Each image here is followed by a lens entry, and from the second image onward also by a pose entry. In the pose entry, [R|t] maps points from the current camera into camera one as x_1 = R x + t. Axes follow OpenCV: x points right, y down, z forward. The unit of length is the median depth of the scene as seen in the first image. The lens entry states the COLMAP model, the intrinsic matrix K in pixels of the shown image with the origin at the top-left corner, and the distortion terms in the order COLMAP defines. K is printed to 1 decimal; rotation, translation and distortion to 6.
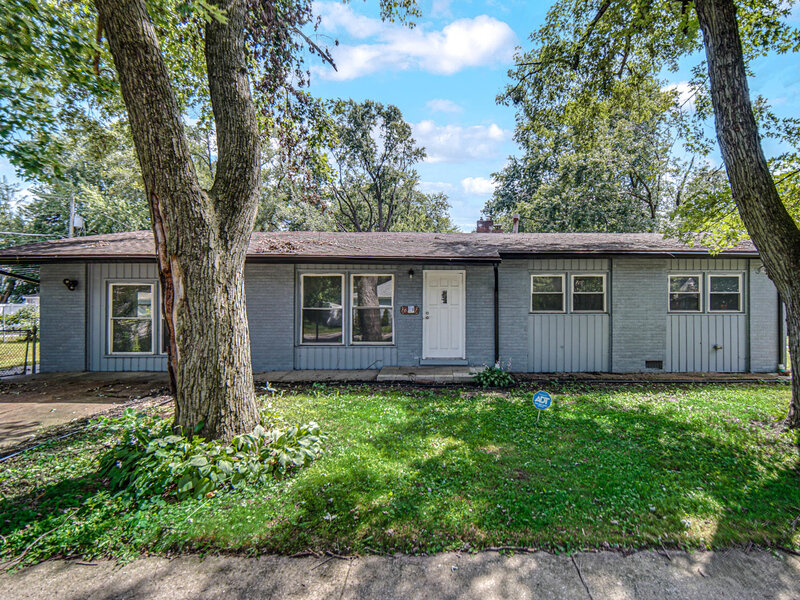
lens RADIAL K [[482.4, 0, 400.0], [0, 482.4, 300.0], [0, 0, 1]] dist [-0.003247, 0.000395]
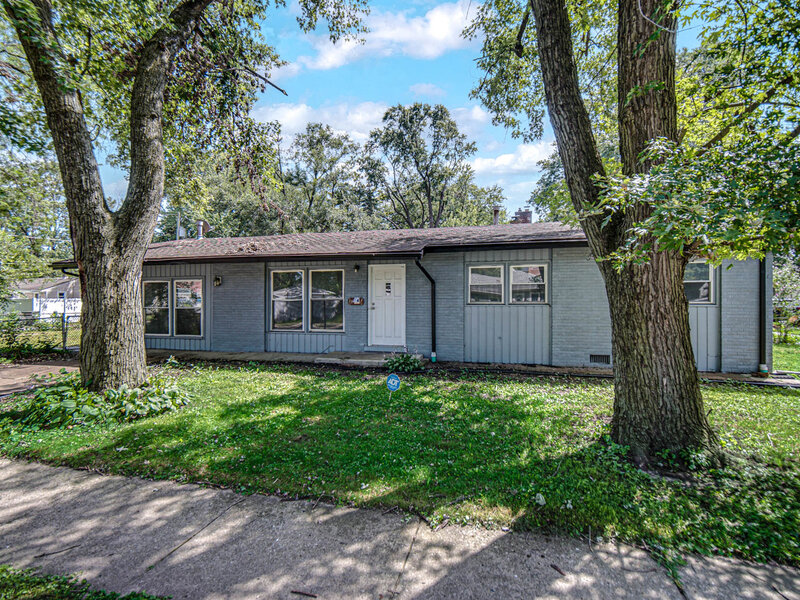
lens RADIAL K [[482.4, 0, 400.0], [0, 482.4, 300.0], [0, 0, 1]] dist [-0.003247, 0.000395]
pose [[0.946900, -0.001928, -0.321521, 0.470688], [0.005183, 0.999944, 0.009268, 0.008251], [0.321485, -0.010442, 0.946857, -0.016368]]
